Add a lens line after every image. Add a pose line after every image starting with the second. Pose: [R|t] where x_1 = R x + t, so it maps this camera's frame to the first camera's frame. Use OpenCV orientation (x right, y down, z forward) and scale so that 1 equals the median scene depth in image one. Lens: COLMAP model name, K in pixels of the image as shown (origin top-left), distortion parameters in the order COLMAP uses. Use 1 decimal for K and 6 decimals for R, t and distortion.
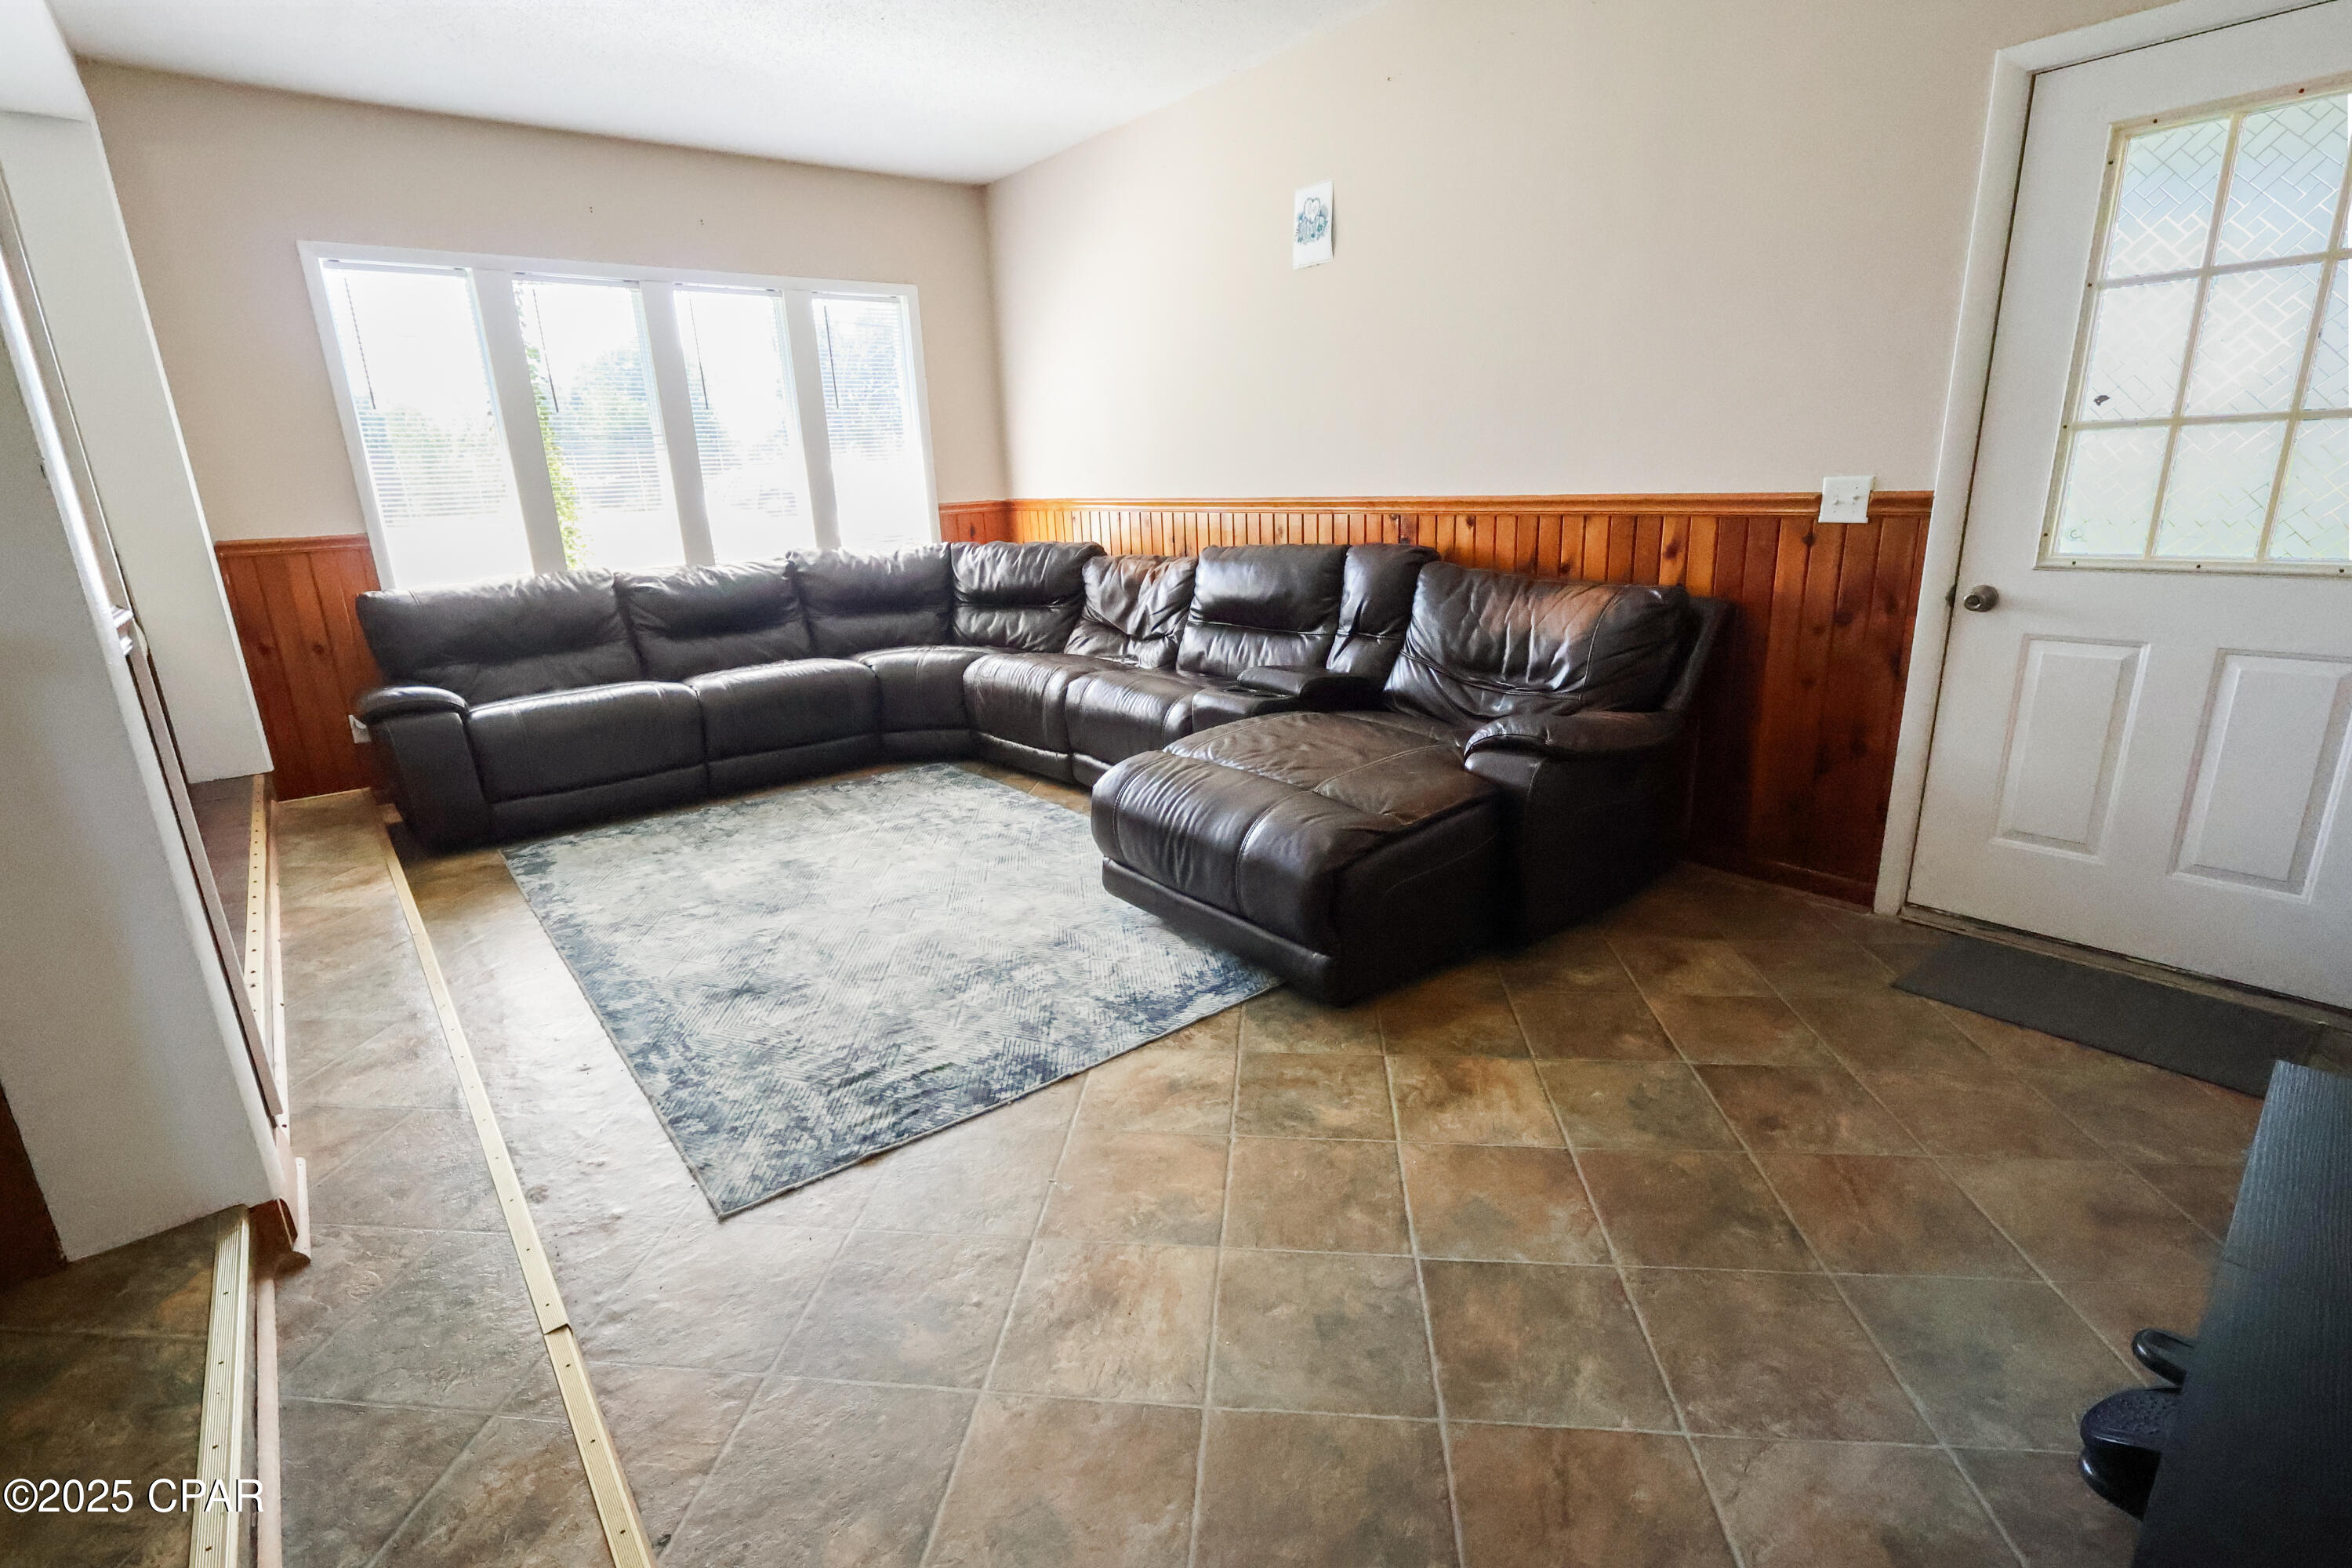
lens RADIAL K [[1076.1, 0, 1169.2], [0, 1076.1, 779.7], [0, 0, 1]] dist [-0.003233, 0.001177]
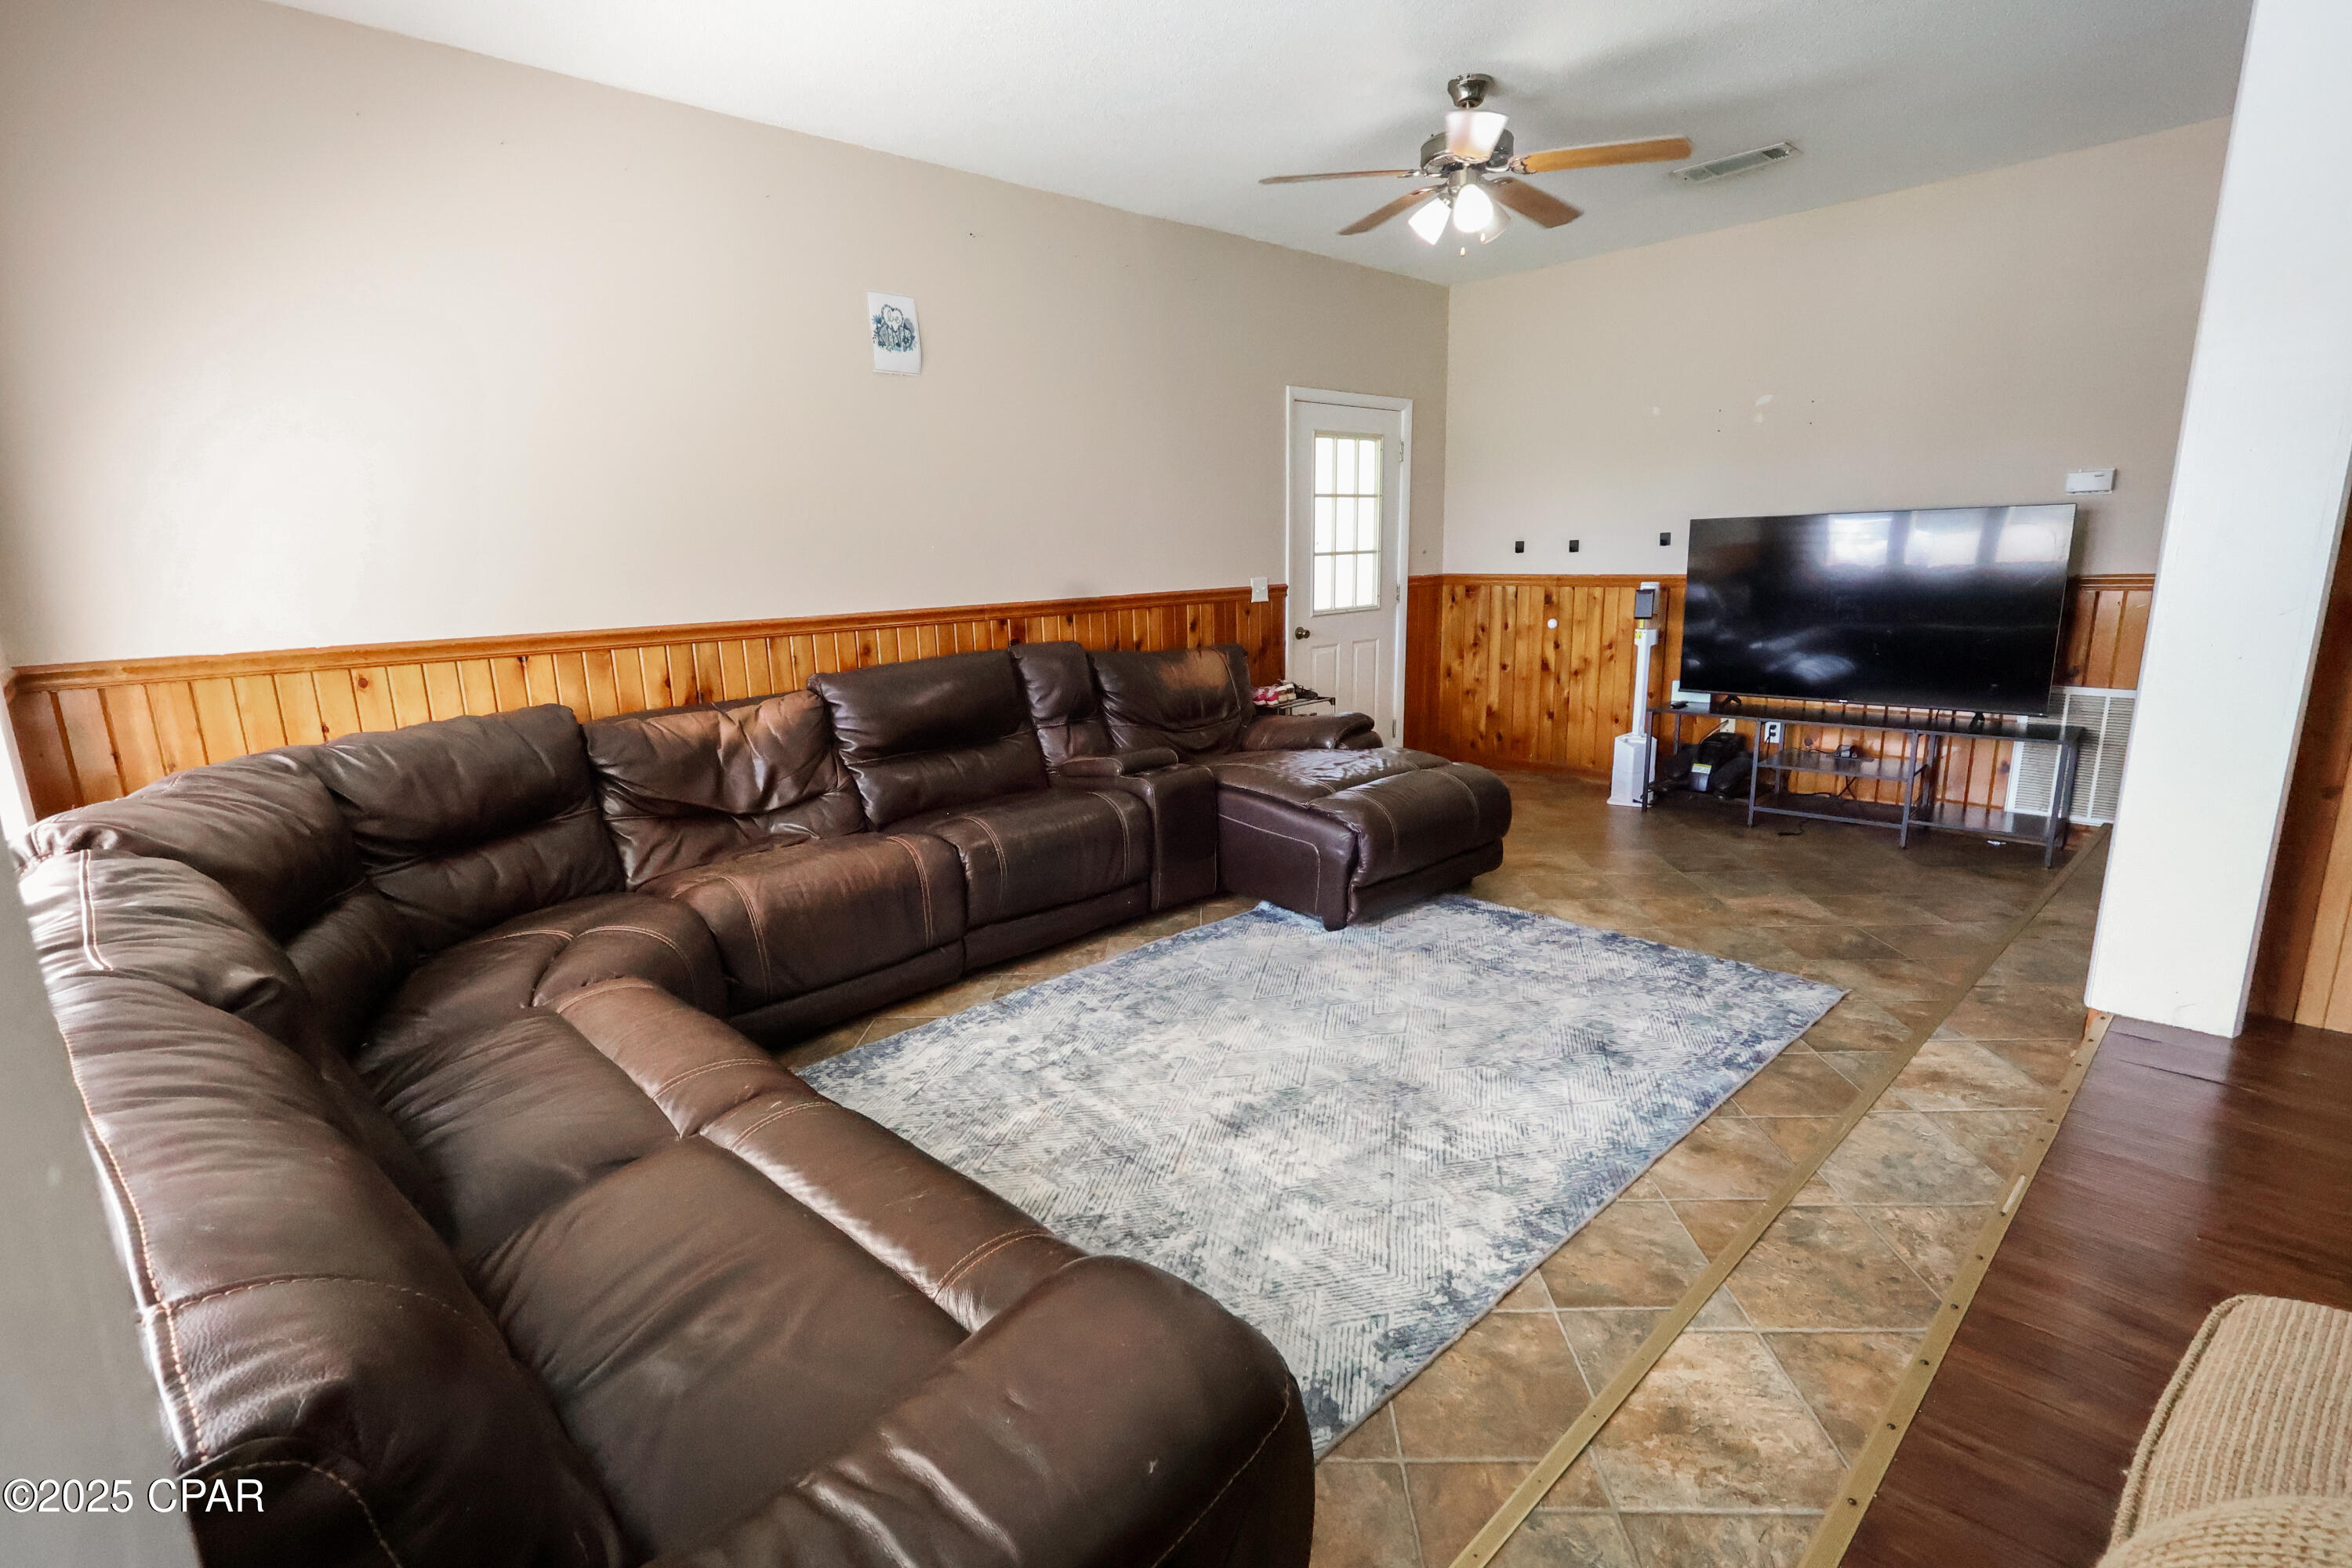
lens RADIAL K [[1076.1, 0, 1171.6], [0, 1076.1, 782.3], [0, 0, 1]] dist [-0.003233, 0.001177]
pose [[-0.061959, -0.173856, 0.982820, -1.312196], [0.306173, 0.933925, 0.184508, -0.351186], [-0.949958, 0.312345, -0.004635, 1.300431]]
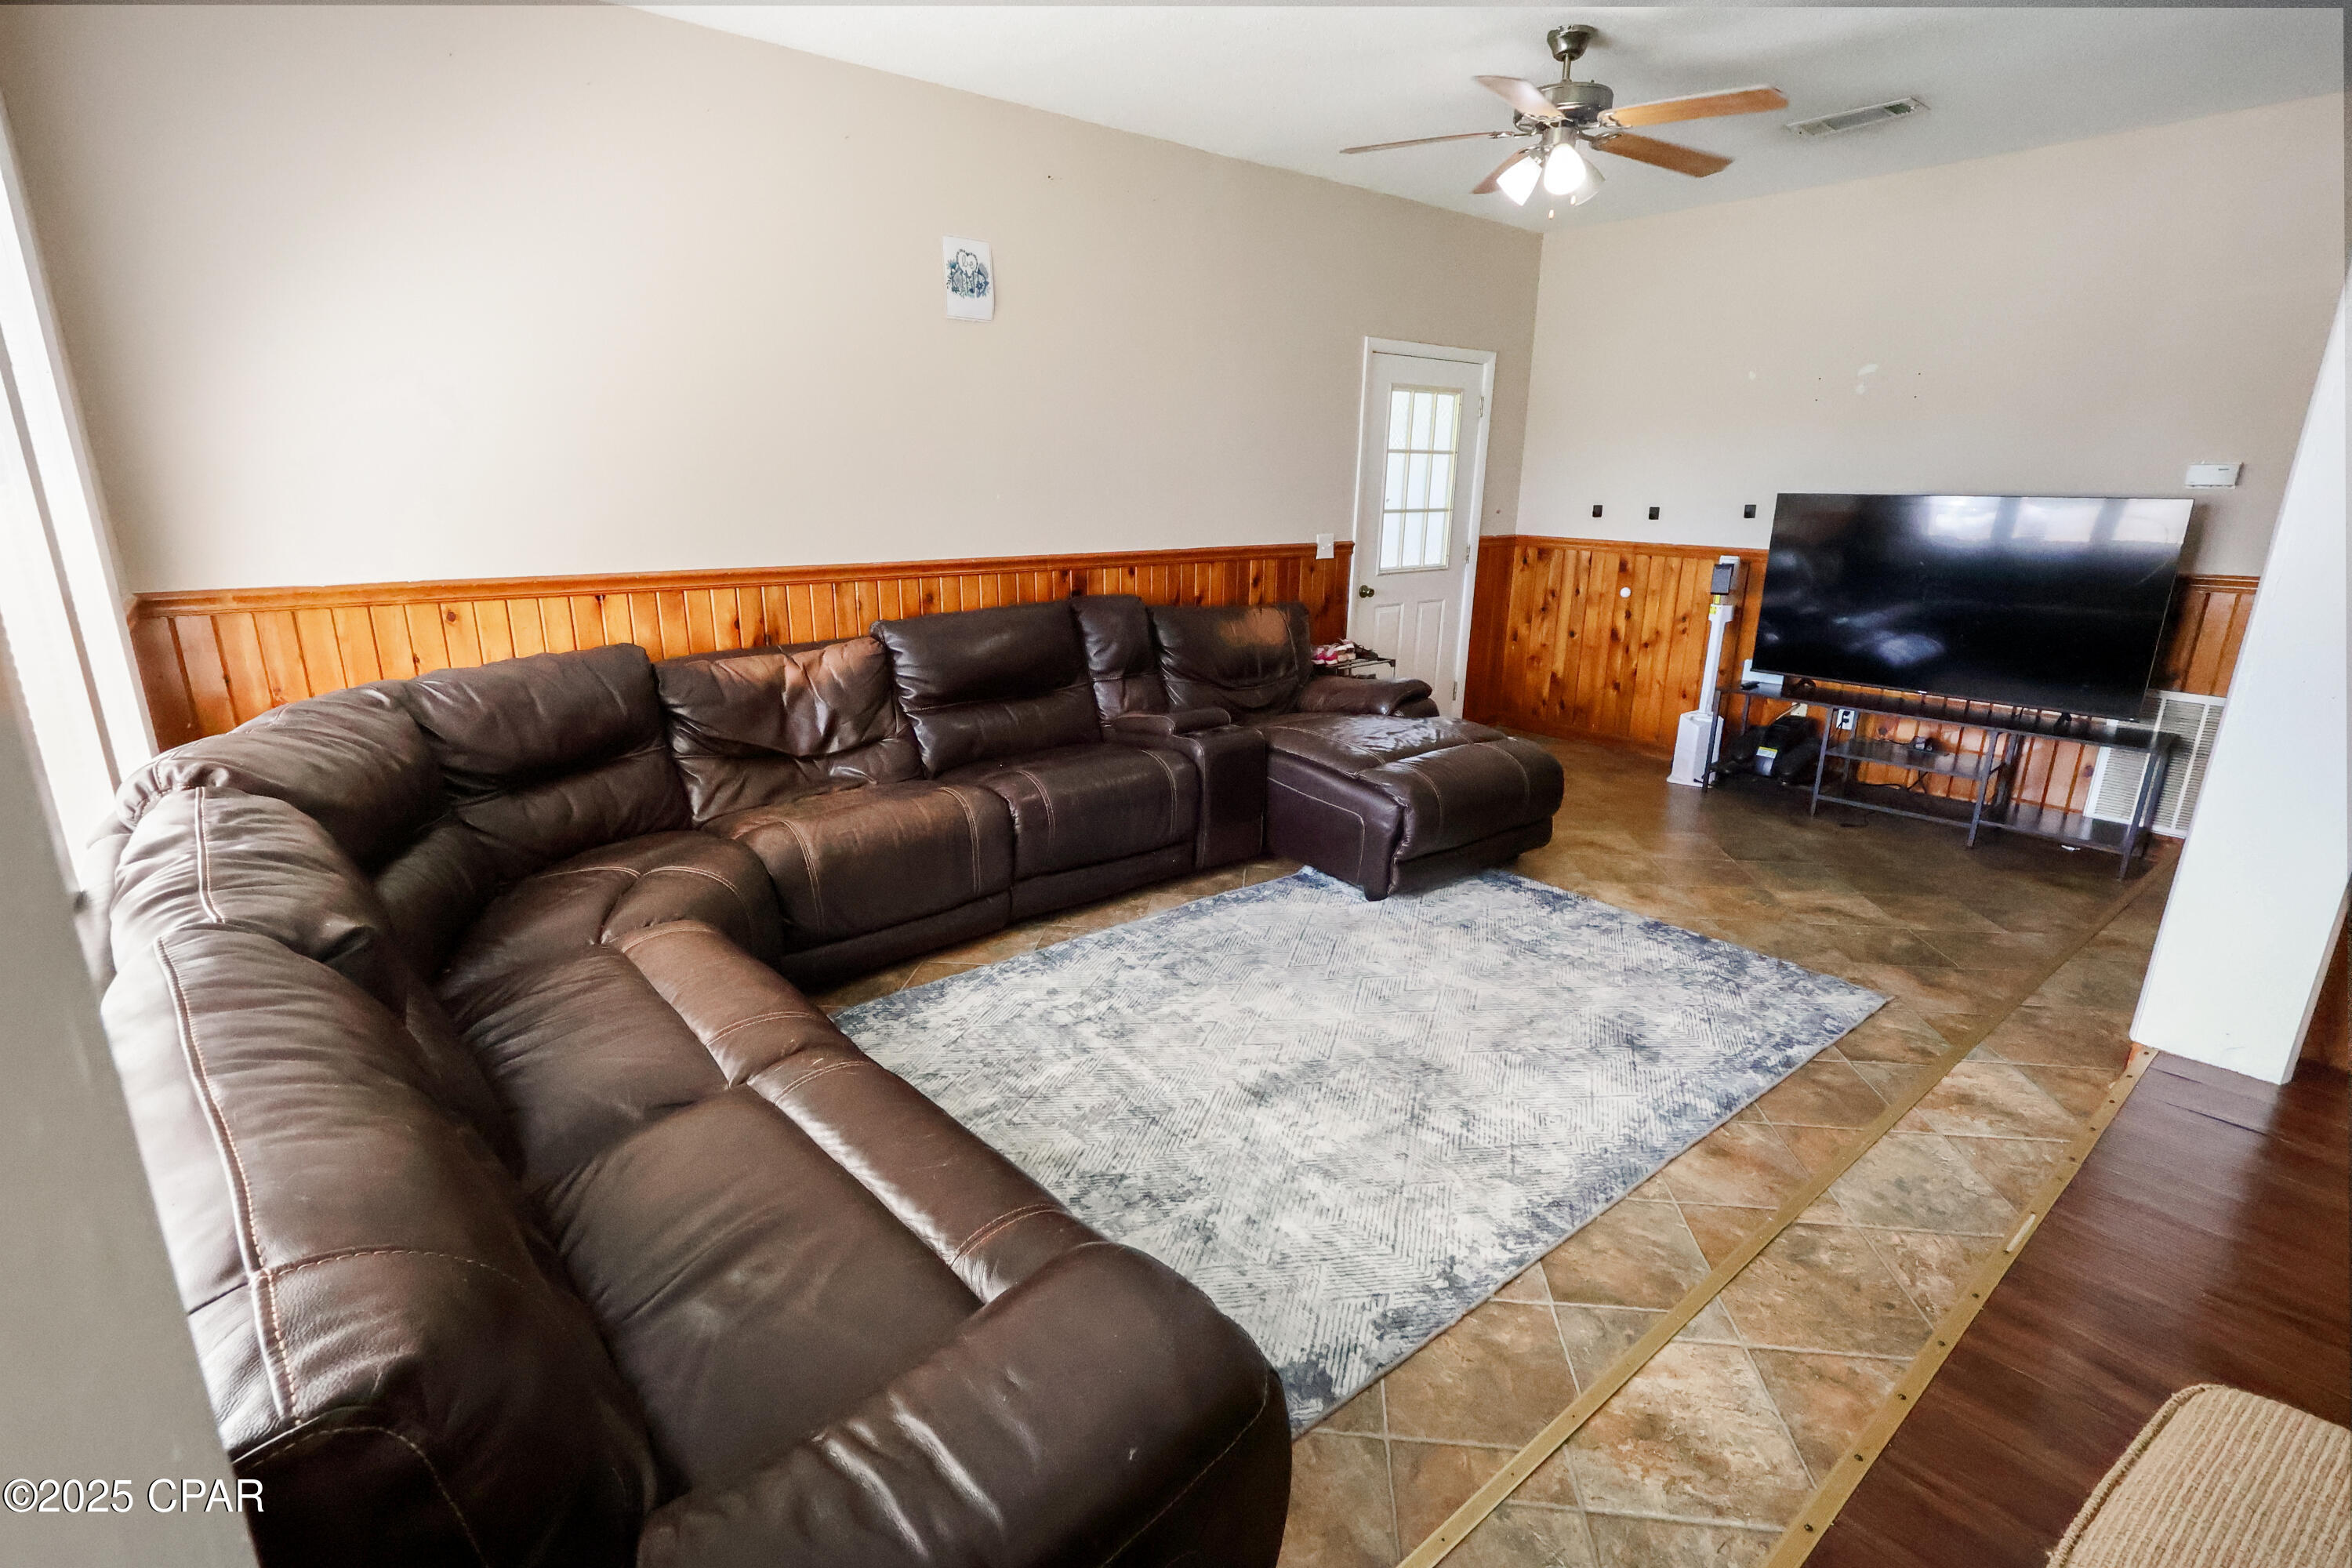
lens RADIAL K [[1076.1, 0, 1172.8], [0, 1076.1, 782.0], [0, 0, 1]] dist [-0.003233, 0.001177]
pose [[0.003735, -0.236713, 0.971572, -1.319887], [0.268058, 0.936258, 0.227079, -0.384459], [-0.963395, 0.259590, 0.066950, 1.274593]]
